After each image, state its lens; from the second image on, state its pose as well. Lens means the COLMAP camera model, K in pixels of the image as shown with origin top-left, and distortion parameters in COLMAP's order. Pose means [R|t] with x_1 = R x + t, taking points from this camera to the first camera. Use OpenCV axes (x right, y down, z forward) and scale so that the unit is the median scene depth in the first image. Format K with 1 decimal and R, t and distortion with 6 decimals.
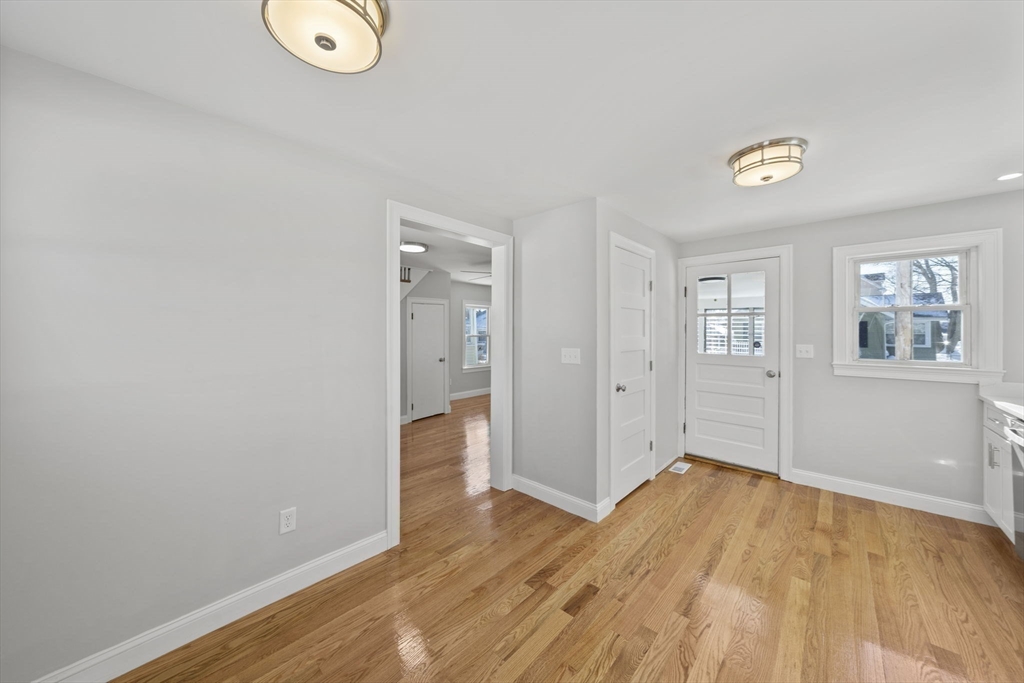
lens RADIAL K [[355.9, 0, 502.6], [0, 355.9, 331.6], [0, 0, 1]] dist [-0.002243, 0.000140]
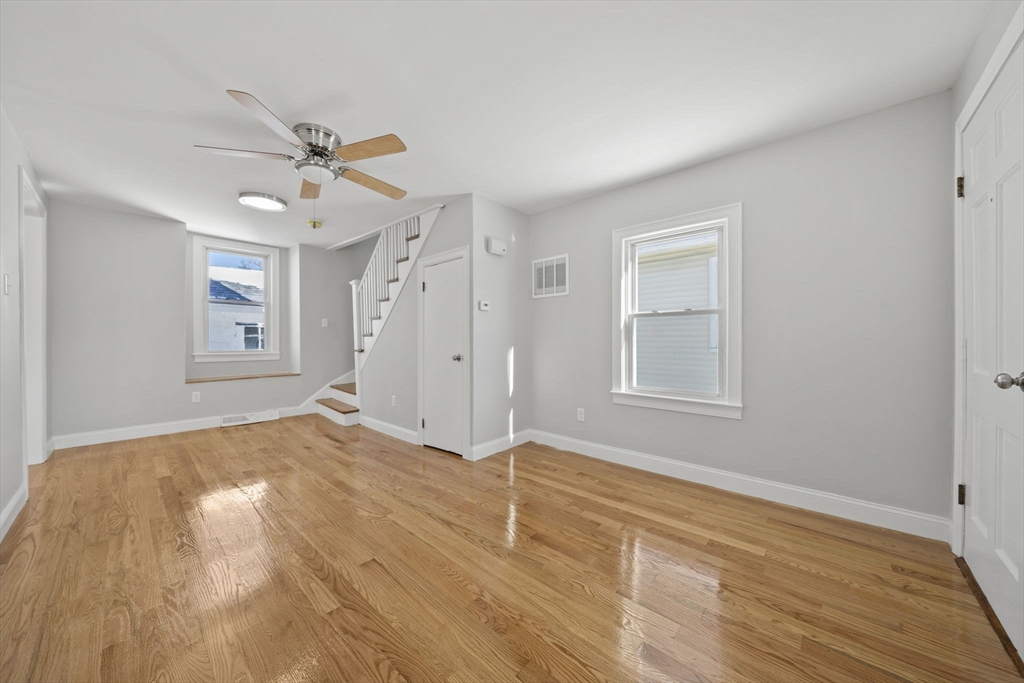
lens RADIAL K [[355.9, 0, 498.5], [0, 355.9, 342.3], [0, 0, 1]] dist [-0.002243, 0.000140]
pose [[0.000073, 0.007546, -0.999972, 0.876187], [-0.002320, 0.999969, 0.007545, 0.115400], [0.999997, 0.002319, 0.000091, 2.424723]]
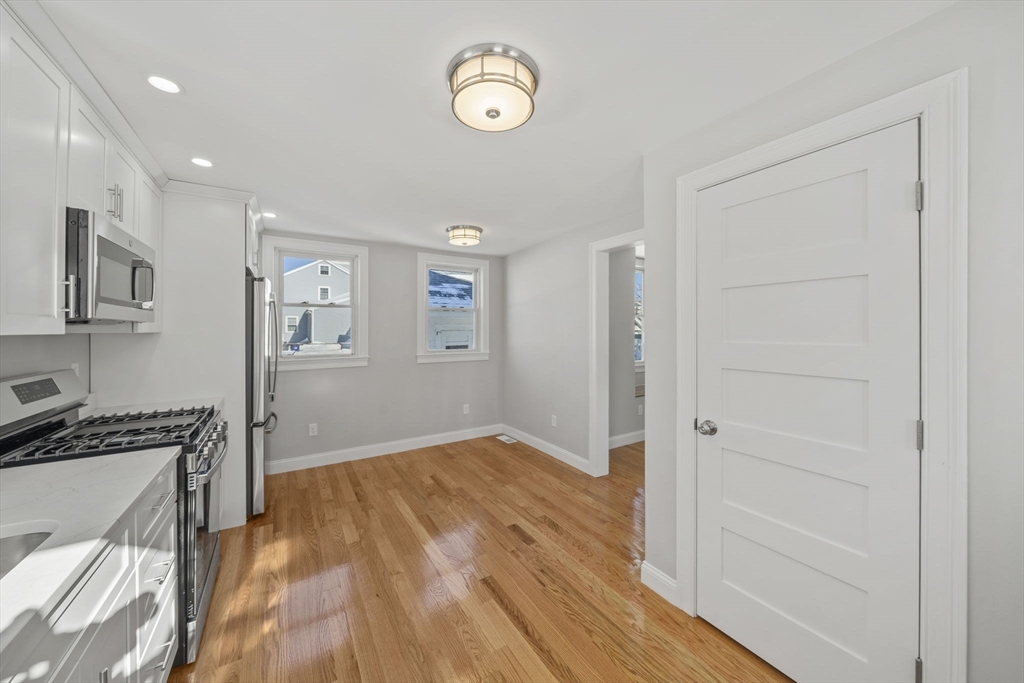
lens RADIAL K [[355.9, 0, 509.5], [0, 355.9, 332.5], [0, 0, 1]] dist [-0.002243, 0.000140]
pose [[-0.246591, 0.008117, -0.969086, 1.053494], [0.000749, 0.999966, 0.008185, -0.003647], [0.969119, 0.001292, -0.246589, 0.898601]]
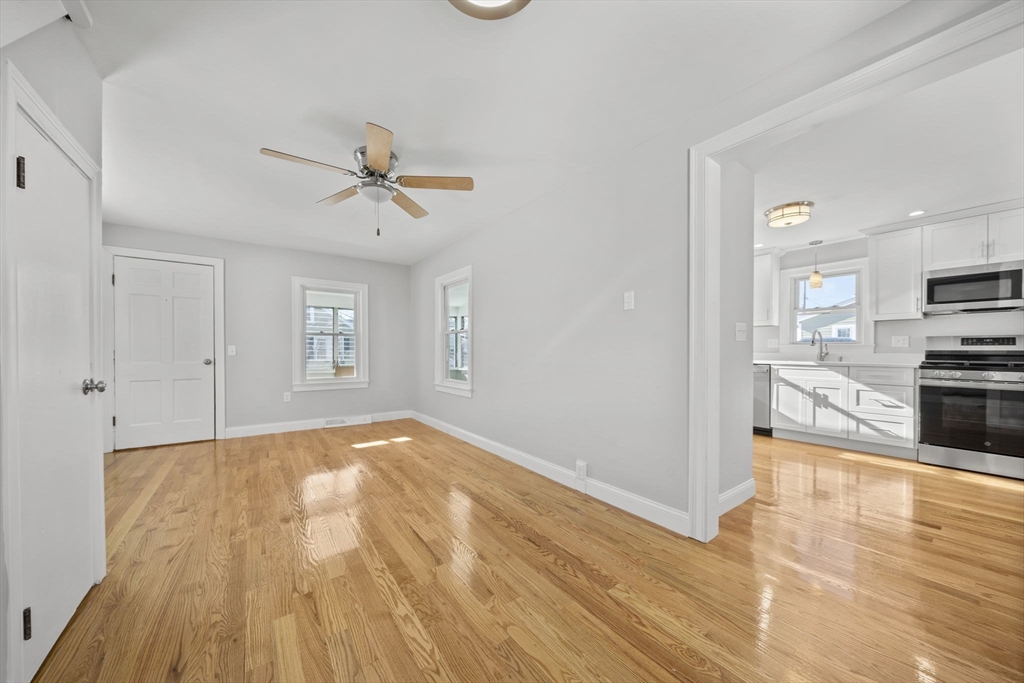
lens RADIAL K [[354.2, 0, 505.6], [0, 354.2, 349.7], [0, 0, 1]] dist [-0.001399, -0.000091]
pose [[0.190704, 0.003615, 0.981641, -0.847047], [0.002336, 0.999989, -0.004136, 0.122275], [-0.981645, 0.003082, 0.190693, 1.472889]]
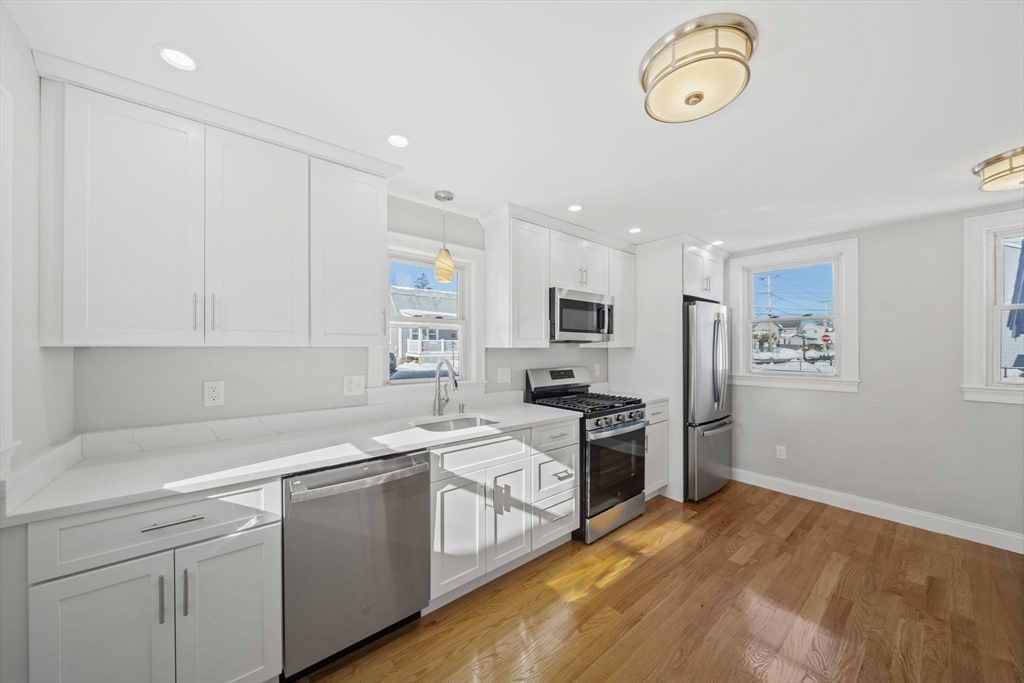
lens RADIAL K [[355.9, 0, 504.1], [0, 355.9, 352.7], [0, 0, 1]] dist [-0.002243, 0.000140]
pose [[-0.991972, -0.001490, 0.126449, 0.747049], [0.000173, 0.999914, 0.013139, 0.004043], [-0.126457, 0.013056, -0.991886, 1.224179]]
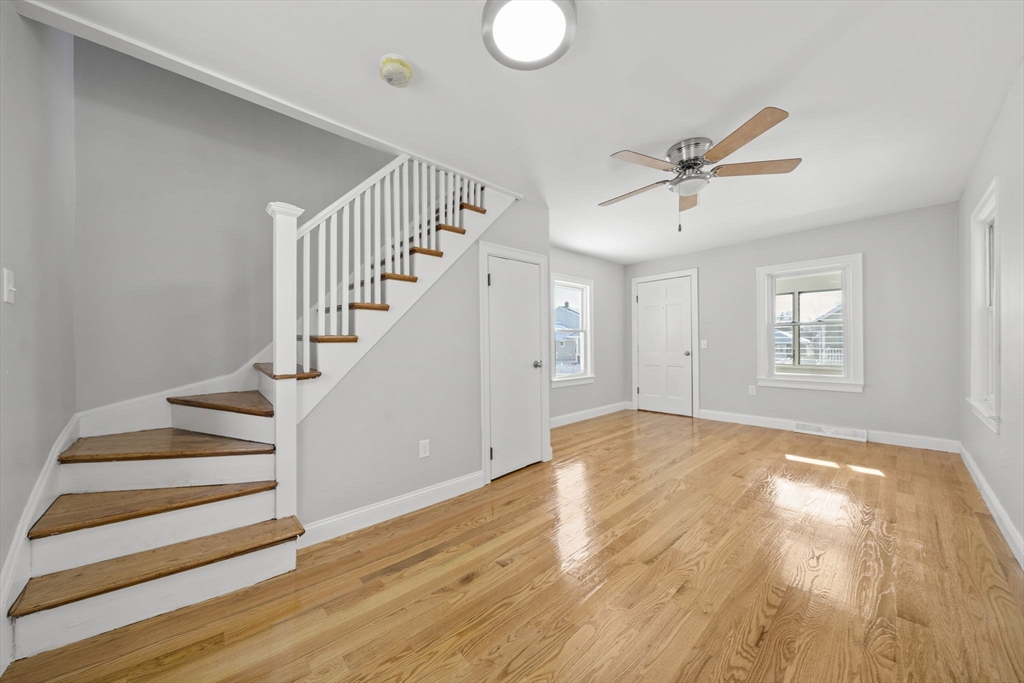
lens RADIAL K [[355.9, 0, 504.1], [0, 355.9, 346.4], [0, 0, 1]] dist [-0.002243, 0.000140]
pose [[0.996100, -0.011064, -0.087531, -0.397124], [0.011192, 0.999937, 0.000968, 0.115237], [0.087515, -0.001943, 0.996161, 1.023604]]
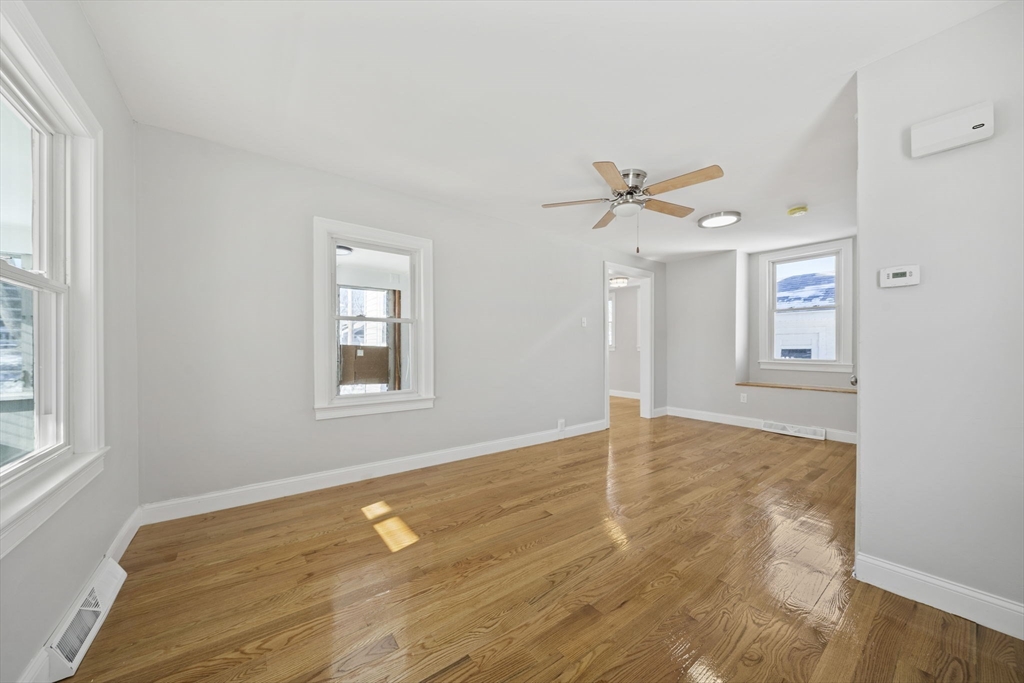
lens RADIAL K [[355.9, 0, 509.2], [0, 355.9, 347.8], [0, 0, 1]] dist [-0.002243, 0.000140]
pose [[-0.986954, -0.002484, 0.160986, 0.176193], [-0.002228, 0.999996, 0.001768, 0.117510], [-0.160990, 0.001386, -0.986955, 3.068536]]
